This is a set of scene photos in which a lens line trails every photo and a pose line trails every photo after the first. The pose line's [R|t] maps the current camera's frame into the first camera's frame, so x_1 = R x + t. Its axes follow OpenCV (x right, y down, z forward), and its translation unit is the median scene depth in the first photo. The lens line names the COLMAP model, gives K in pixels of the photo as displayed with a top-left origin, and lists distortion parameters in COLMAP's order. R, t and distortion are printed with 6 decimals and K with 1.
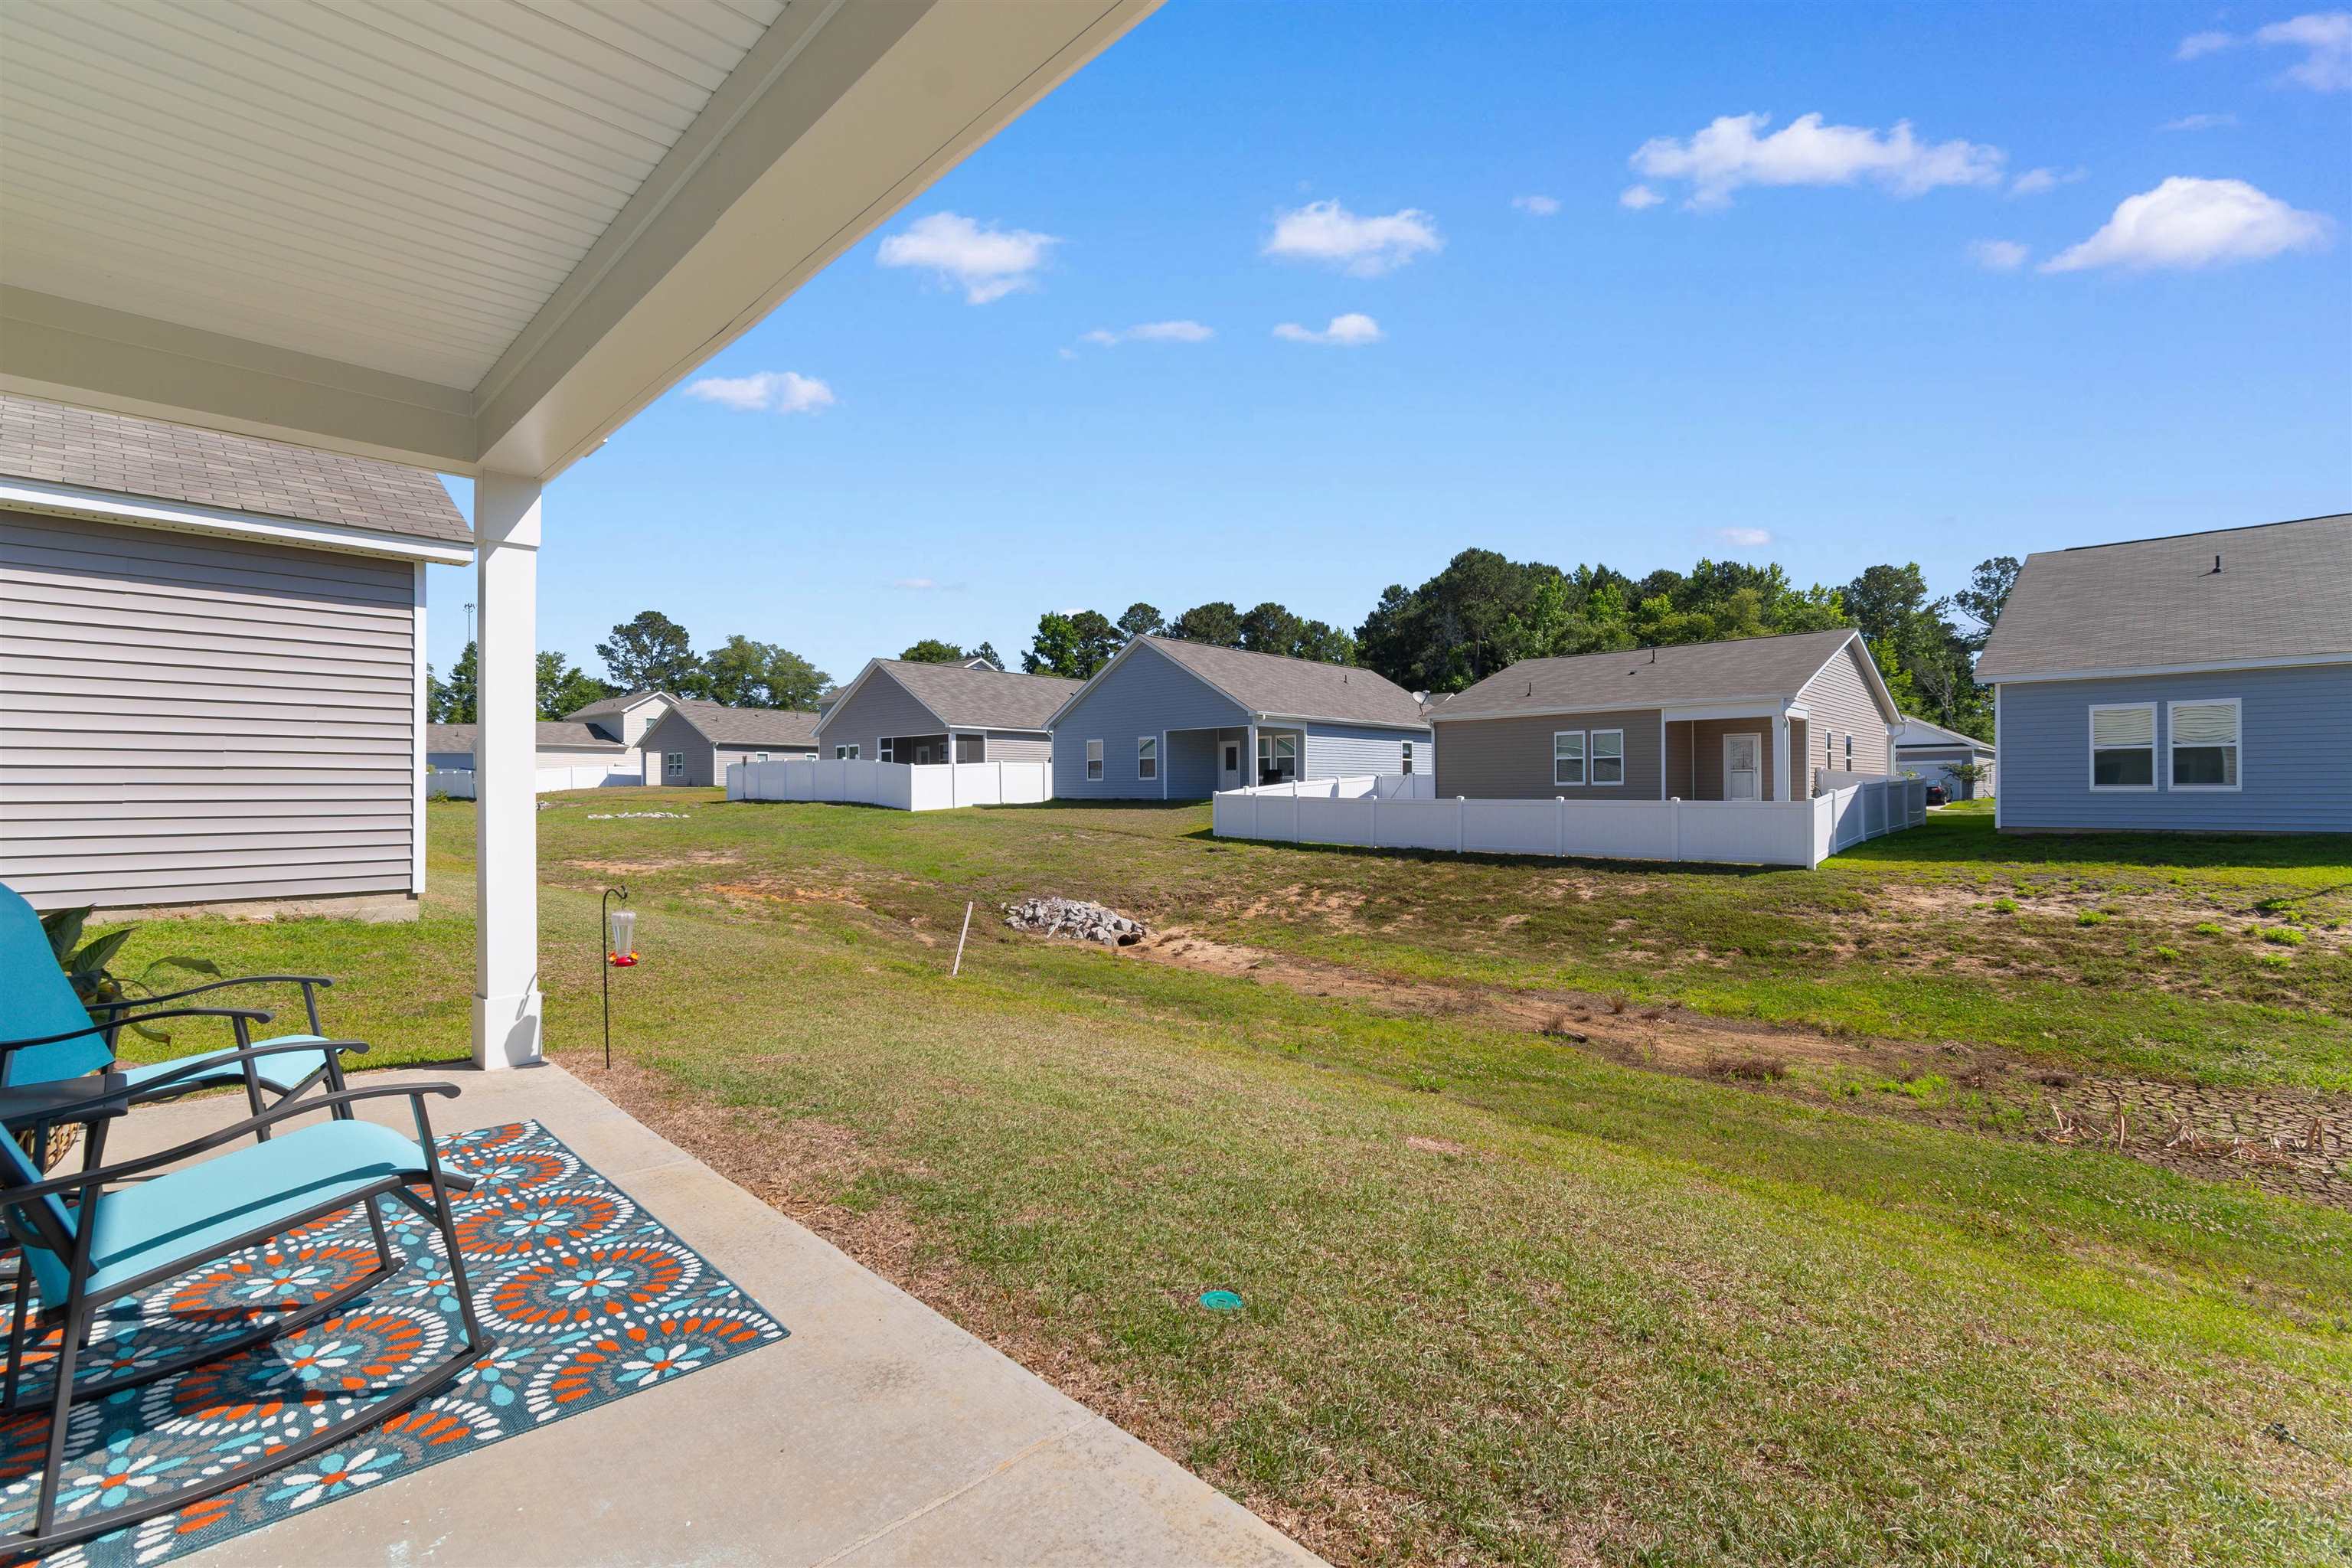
lens RADIAL K [[1025.5, 0, 1178.4], [0, 1025.5, 786.7], [0, 0, 1]] dist [0.001619, -0.000079]
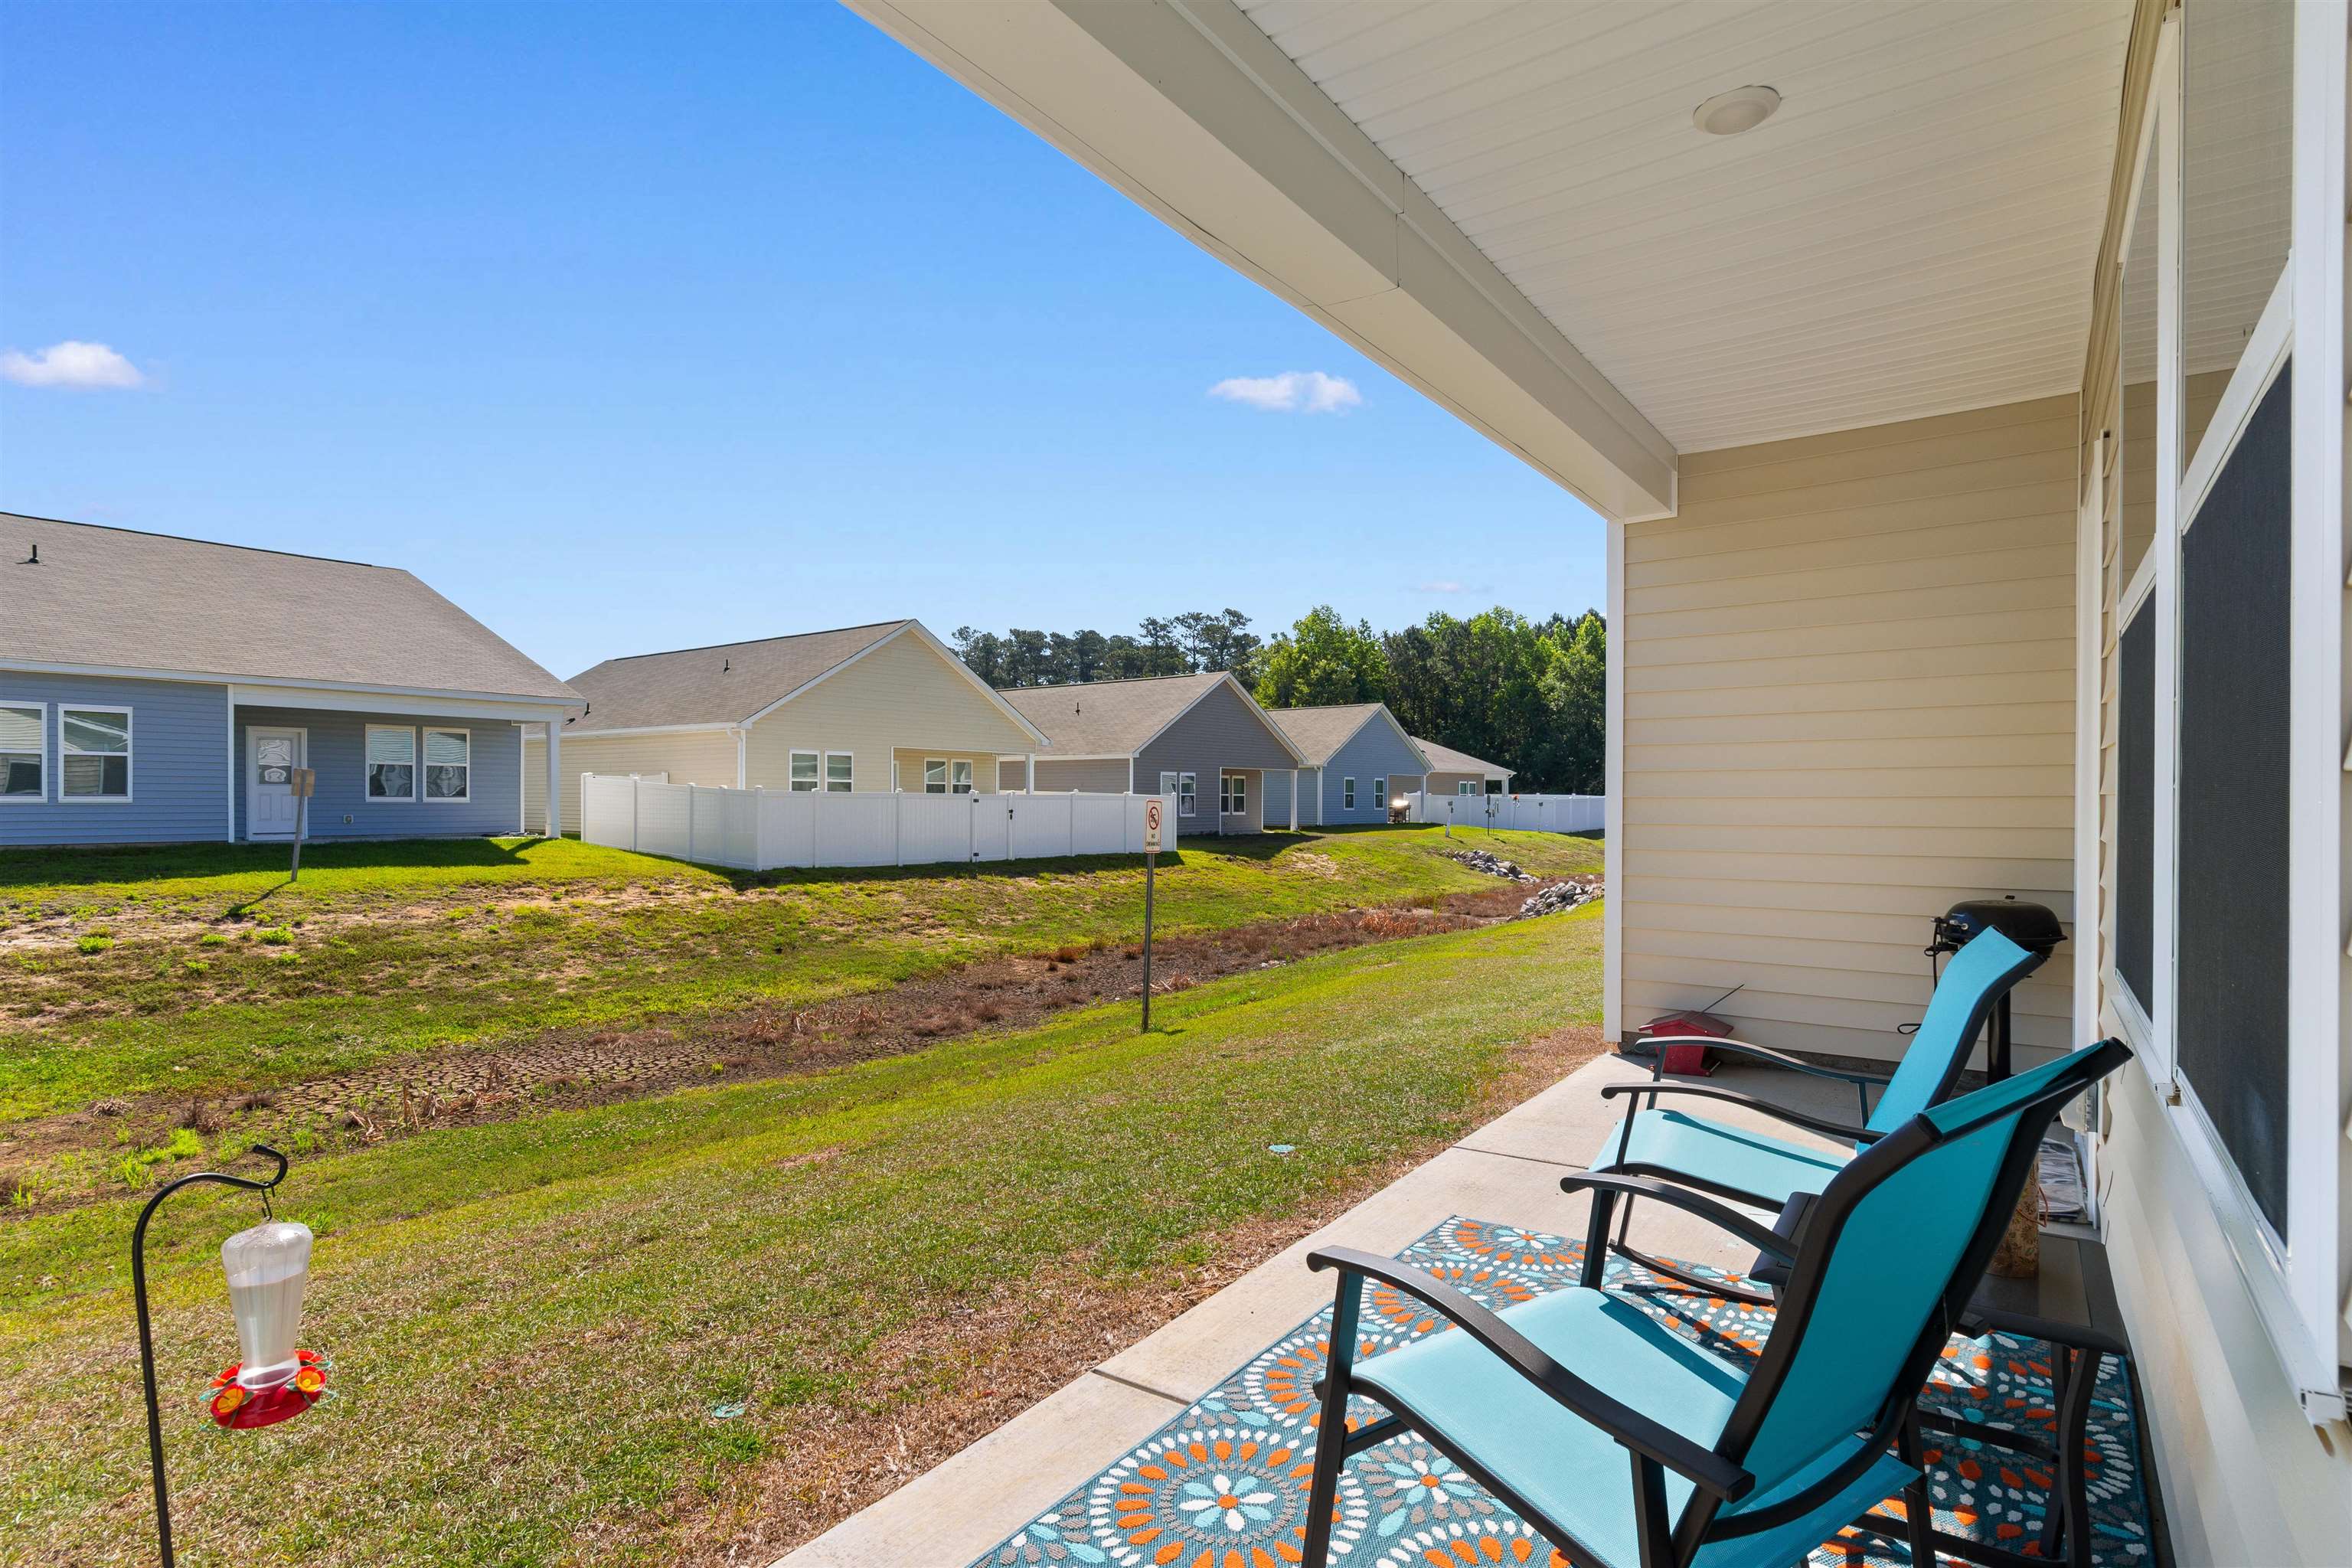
lens RADIAL K [[1157.5, 0, 1179.8], [0, 1157.5, 803.6], [0, 0, 1]] dist [0.001495, -0.000980]
pose [[-0.146817, 0.001121, 0.989163, -0.281483], [-0.009303, 0.999954, -0.002514, -0.001143], [-0.989120, -0.009571, -0.146800, 0.243235]]
